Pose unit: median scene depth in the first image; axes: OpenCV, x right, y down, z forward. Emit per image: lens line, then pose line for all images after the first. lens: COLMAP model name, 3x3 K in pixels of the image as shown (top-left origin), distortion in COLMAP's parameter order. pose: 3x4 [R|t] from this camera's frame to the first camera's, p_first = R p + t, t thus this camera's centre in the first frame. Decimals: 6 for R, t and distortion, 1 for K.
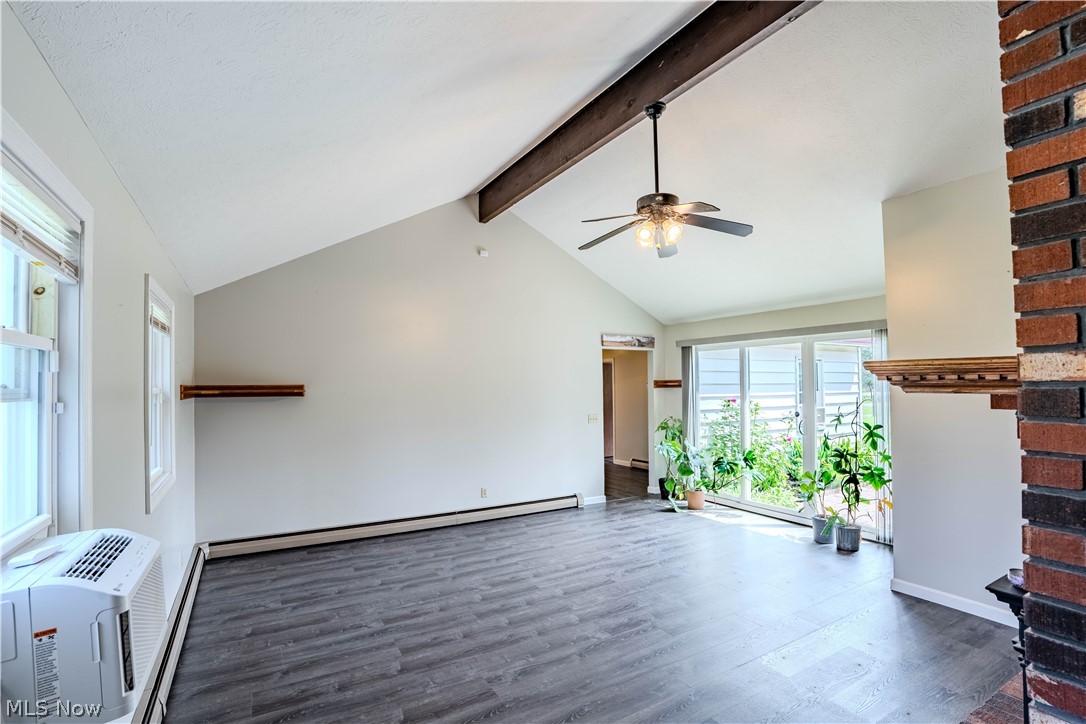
lens RADIAL K [[508.4, 0, 542.2], [0, 508.4, 368.3], [0, 0, 1]] dist [-0.064984, 0.023256]
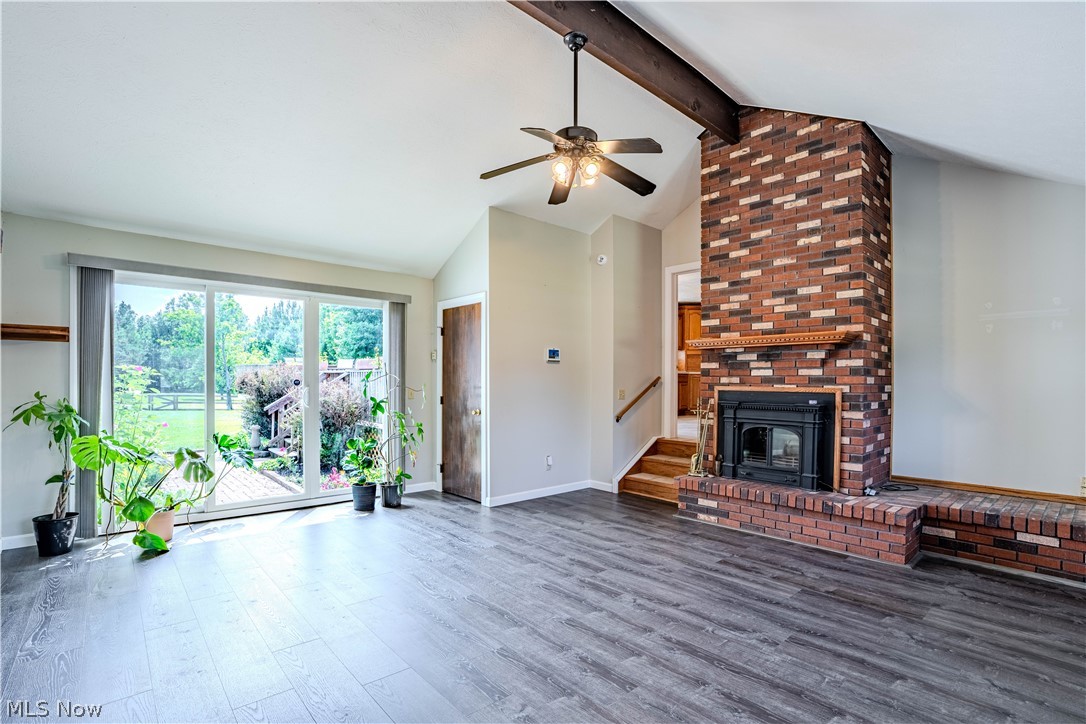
lens RADIAL K [[508.4, 0, 542.2], [0, 508.4, 368.3], [0, 0, 1]] dist [-0.064984, 0.023256]
pose [[-0.208171, 0.036444, 0.977413, -0.517574], [-0.033416, 0.998457, -0.044346, 0.110198], [-0.977521, -0.041893, -0.206632, 0.926664]]
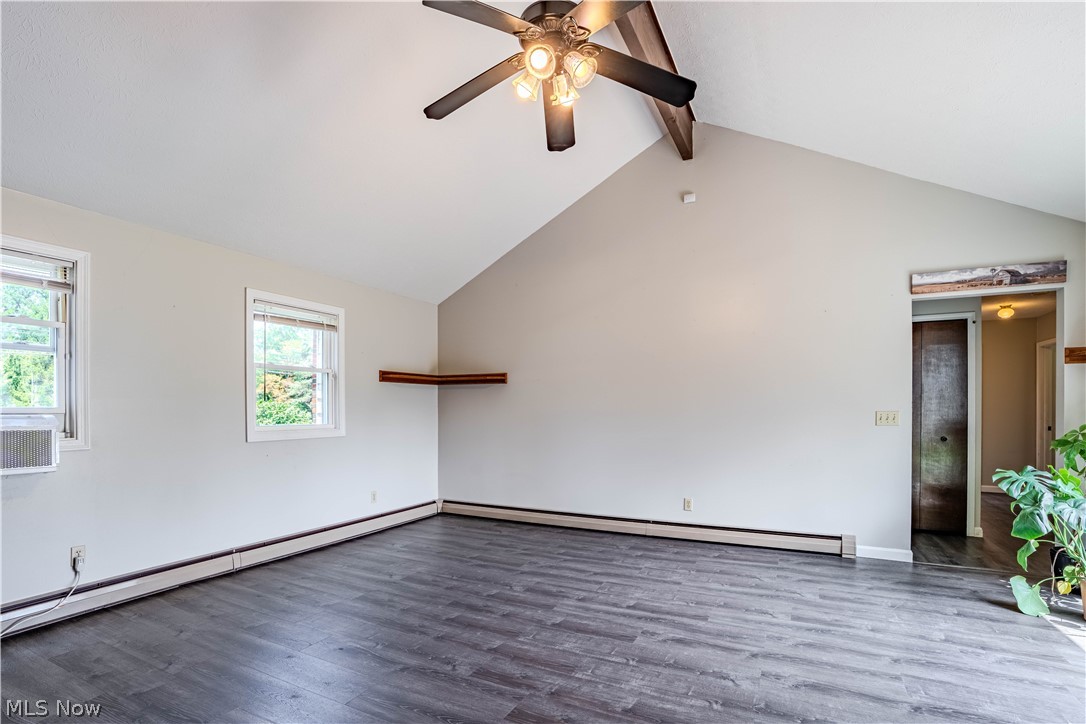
lens RADIAL K [[525.6, 0, 534.0], [0, 525.6, 411.2], [0, 0, 1]] dist [-0.071529, 0.030286]
pose [[0.536054, 0.012372, -0.844093, 0.556473], [0.023912, 0.999269, 0.029833, 0.090350], [0.843845, -0.036176, 0.535366, 0.472499]]
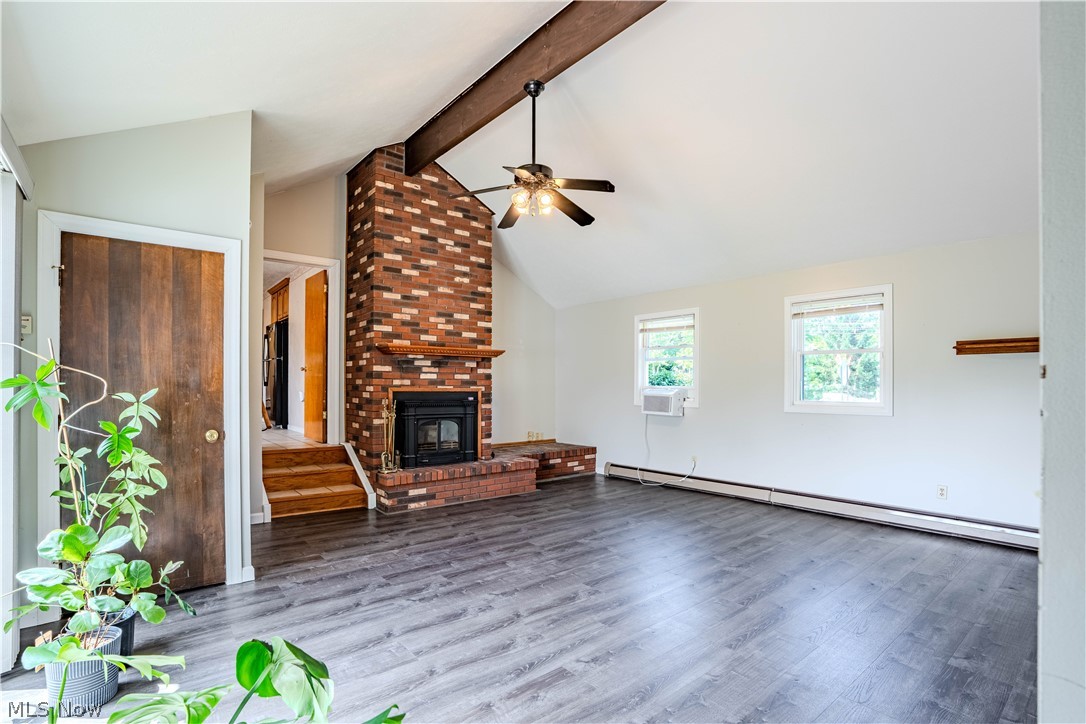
lens RADIAL K [[508.4, 0, 542.2], [0, 508.4, 368.3], [0, 0, 1]] dist [-0.064984, 0.023256]
pose [[-0.987281, 0.004500, -0.158920, 0.289379], [0.014441, 0.998006, -0.061450, 0.120050], [0.158326, -0.062963, -0.985377, 1.548143]]
